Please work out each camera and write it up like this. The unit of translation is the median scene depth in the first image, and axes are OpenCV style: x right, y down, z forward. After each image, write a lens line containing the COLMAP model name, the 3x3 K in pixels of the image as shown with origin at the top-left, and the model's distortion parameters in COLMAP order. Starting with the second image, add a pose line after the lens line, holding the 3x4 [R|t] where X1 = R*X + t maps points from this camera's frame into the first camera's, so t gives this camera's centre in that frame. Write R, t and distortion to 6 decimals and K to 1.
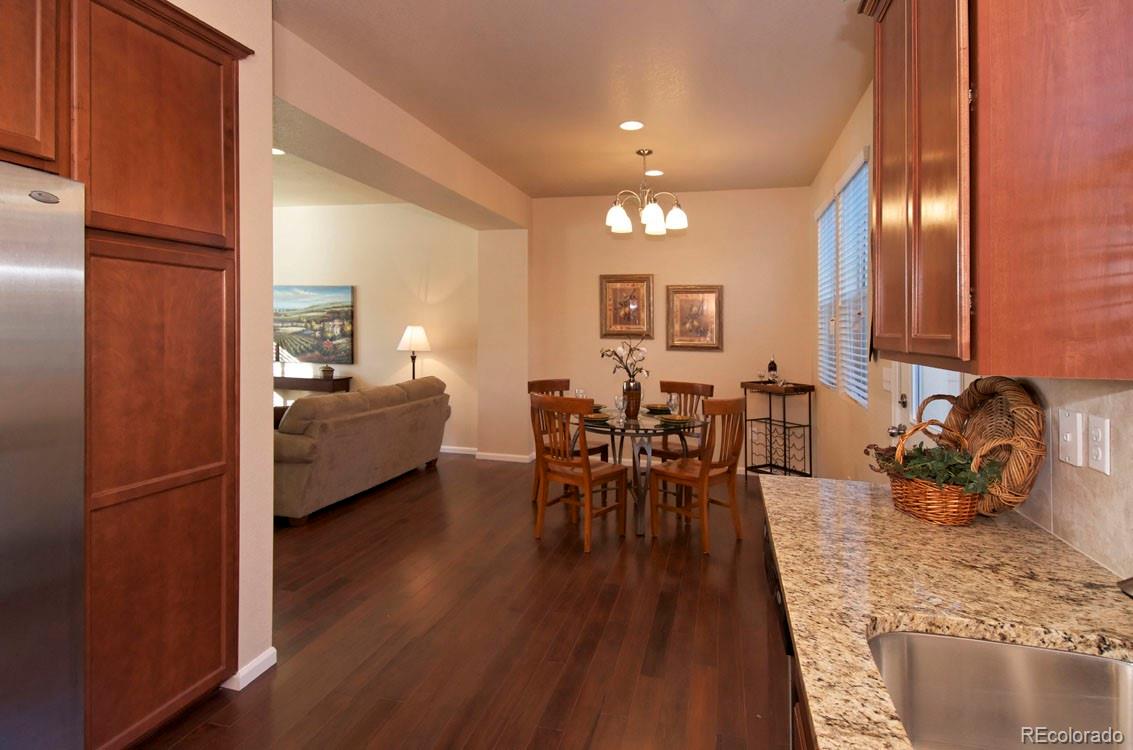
lens RADIAL K [[622.8, 0, 554.1], [0, 622.8, 346.6], [0, 0, 1]] dist [0.042208, -0.005209]
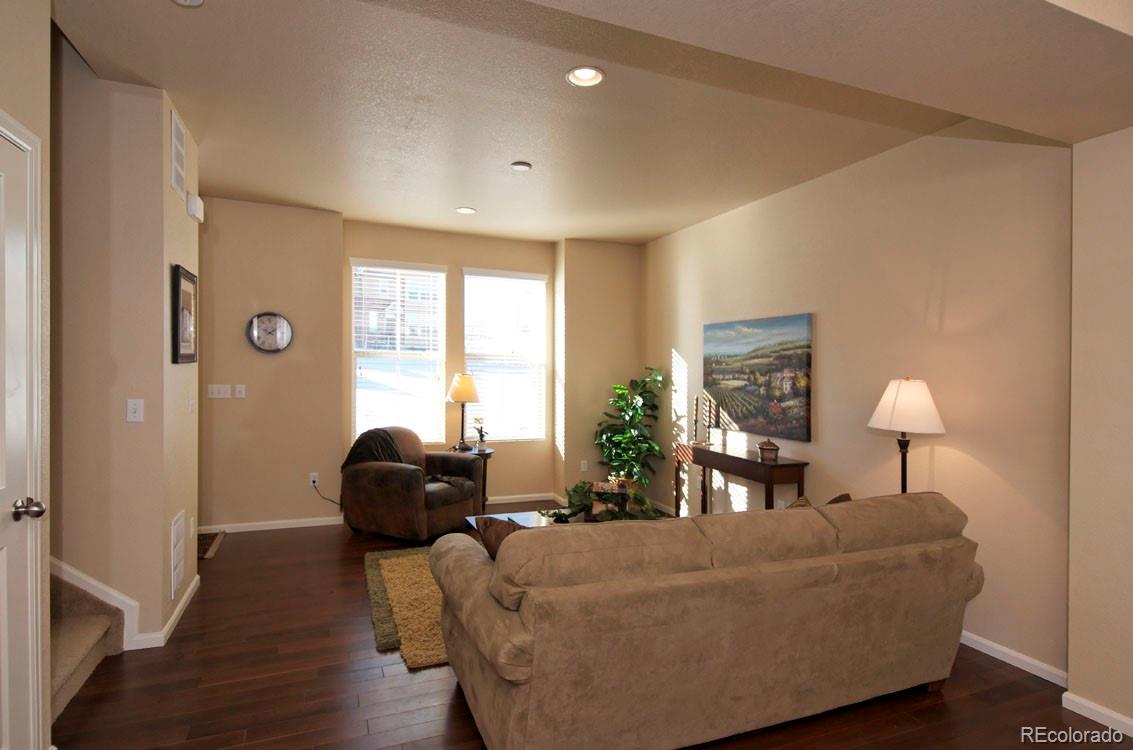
lens RADIAL K [[586.7, 0, 566.8], [0, 586.7, 365.8], [0, 0, 1]] dist [0.029518, -0.003479]
pose [[0.621010, -0.011996, -0.783711, -0.018572], [-0.028625, 0.998869, -0.037971, -0.017290], [0.783280, 0.046014, 0.619964, 0.458853]]
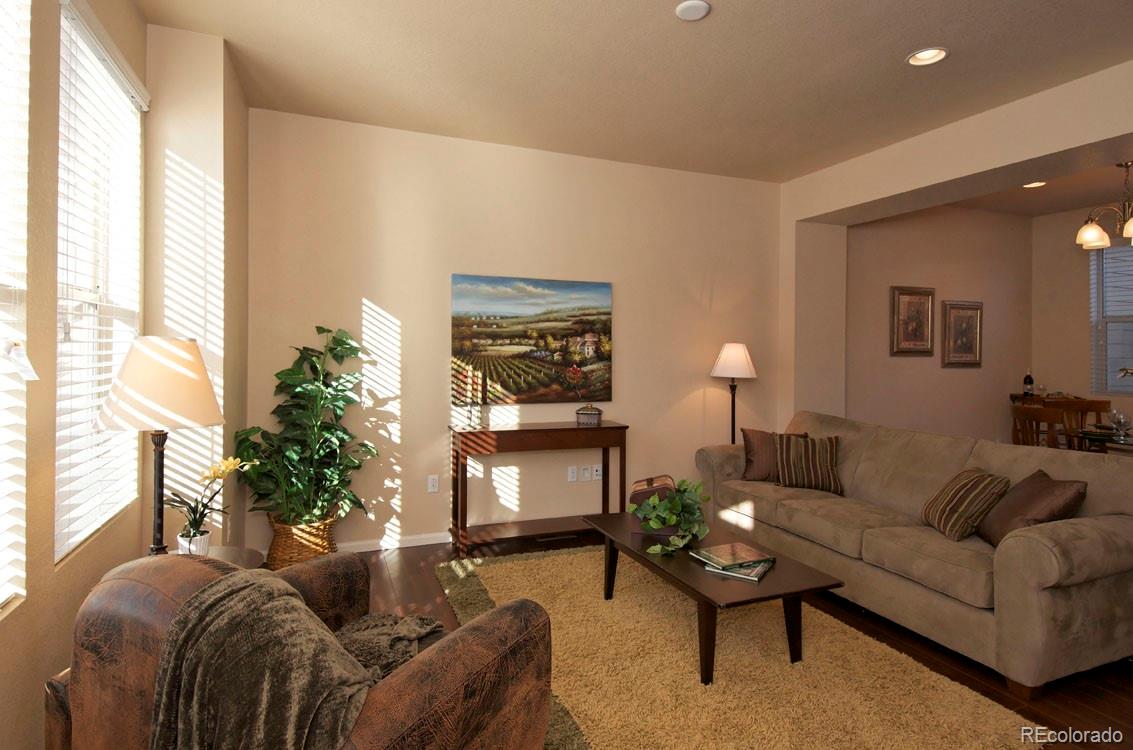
lens RADIAL K [[622.8, 0, 567.0], [0, 622.8, 368.0], [0, 0, 1]] dist [0.042208, -0.005209]
pose [[0.793257, -0.022494, 0.608472, -0.761556], [0.025503, 0.999668, 0.003708, -0.010783], [-0.608353, 0.012577, 0.793567, 0.507162]]
